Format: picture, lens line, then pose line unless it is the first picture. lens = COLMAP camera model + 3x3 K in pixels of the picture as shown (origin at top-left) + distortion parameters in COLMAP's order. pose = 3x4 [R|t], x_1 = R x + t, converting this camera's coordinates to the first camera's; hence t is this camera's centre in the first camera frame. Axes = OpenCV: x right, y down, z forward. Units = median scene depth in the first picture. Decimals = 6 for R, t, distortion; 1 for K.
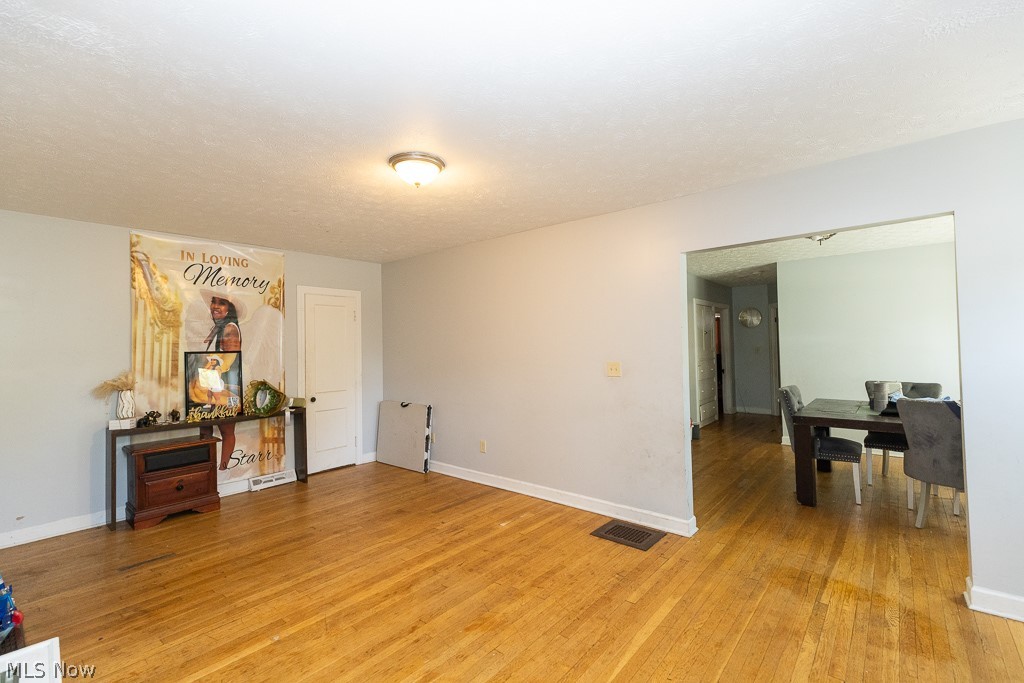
lens RADIAL K [[455.5, 0, 511.2], [0, 455.5, 336.2], [0, 0, 1]] dist [0.002149, 0.001250]
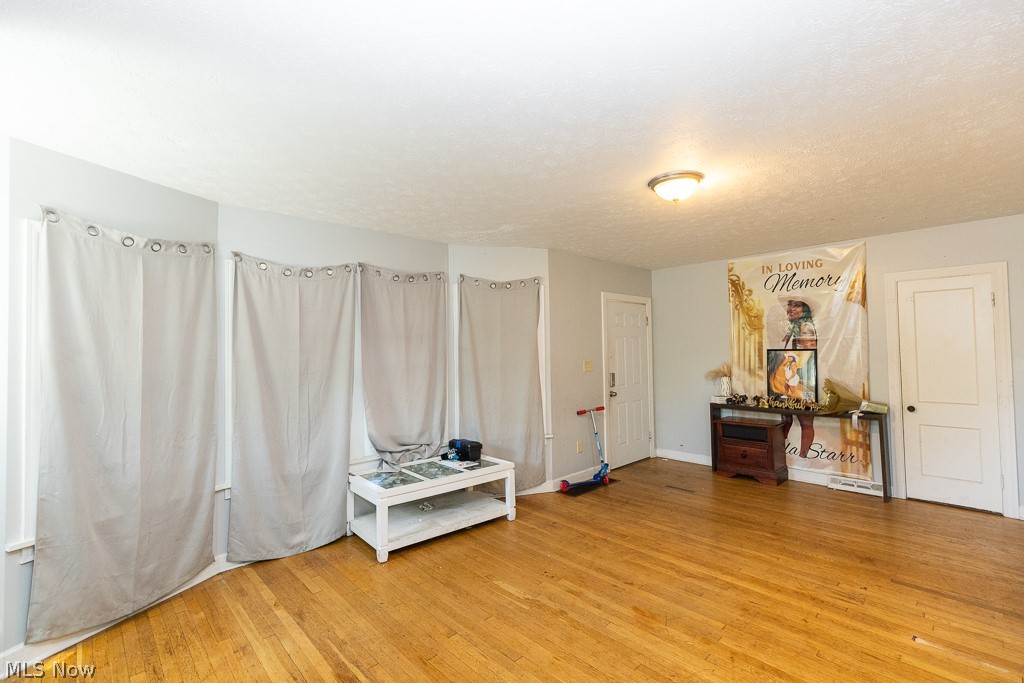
lens RADIAL K [[455.5, 0, 506.0], [0, 455.5, 337.8], [0, 0, 1]] dist [0.002149, 0.001250]
pose [[-0.112478, -0.006301, -0.993634, 0.581732], [0.038863, 0.999187, -0.010735, -0.010356], [0.992894, -0.039823, -0.112141, 0.463100]]
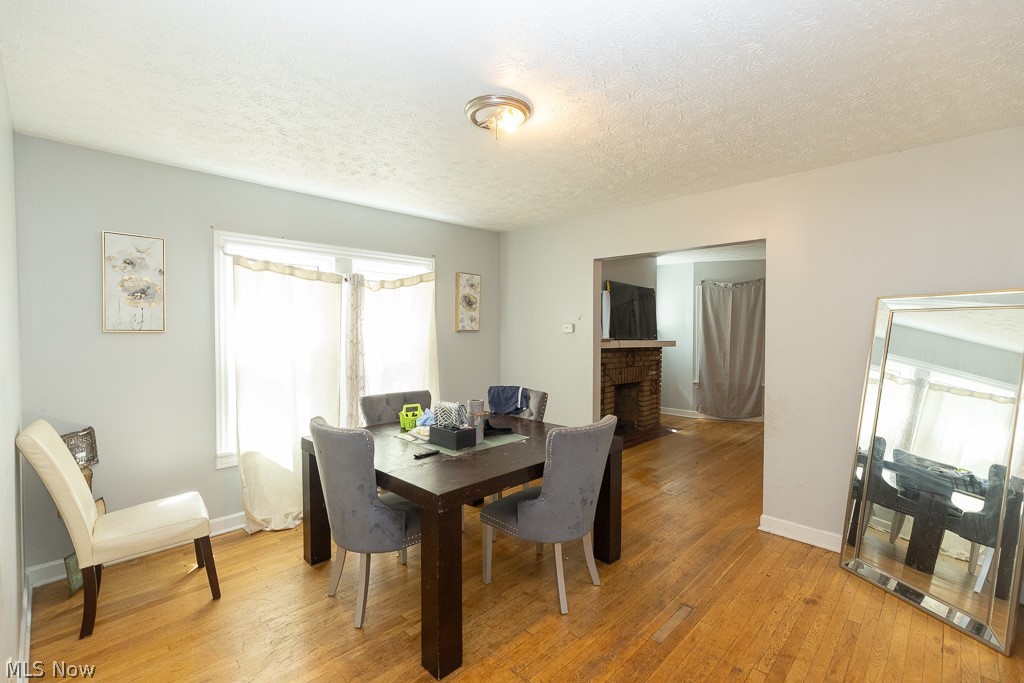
lens RADIAL K [[455.5, 0, 510.3], [0, 455.5, 343.0], [0, 0, 1]] dist [0.002149, 0.001250]
pose [[-0.997461, 0.025397, 0.066537, 0.723484], [0.025374, 0.999677, -0.001184, 0.027843], [-0.066546, 0.000507, -0.997783, 1.656642]]
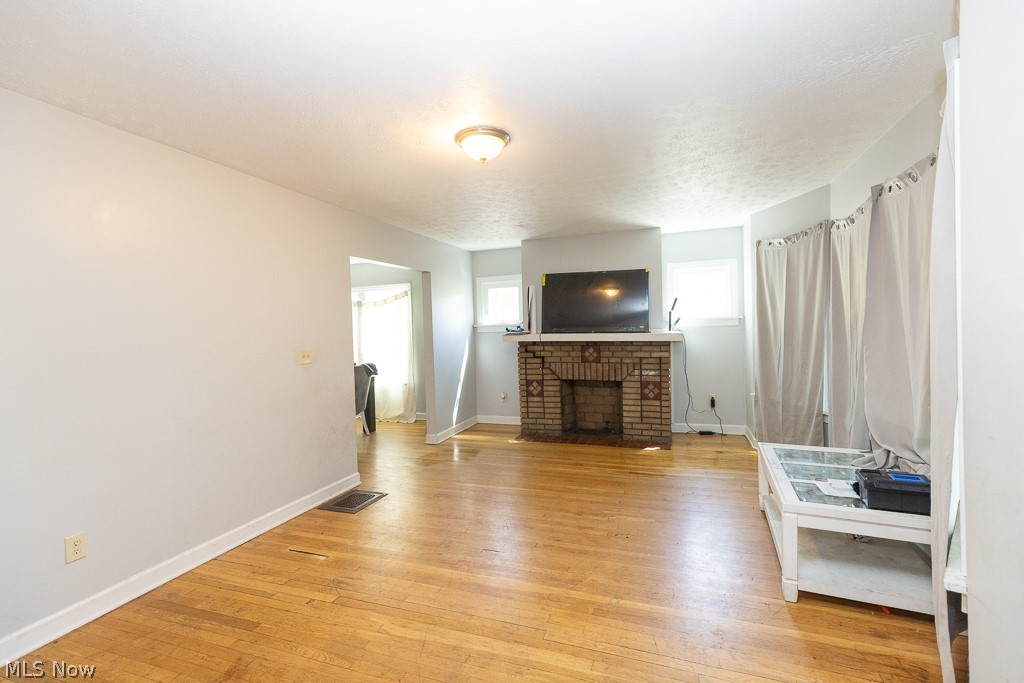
lens RADIAL K [[457.8, 0, 506.0], [0, 457.8, 338.9], [0, 0, 1]] dist [0.003186, 0.000180]
pose [[-0.345112, 0.008501, 0.938523, -0.754282], [0.019116, 0.999815, -0.002026, 0.042269], [-0.938367, 0.017242, -0.345211, 0.849755]]
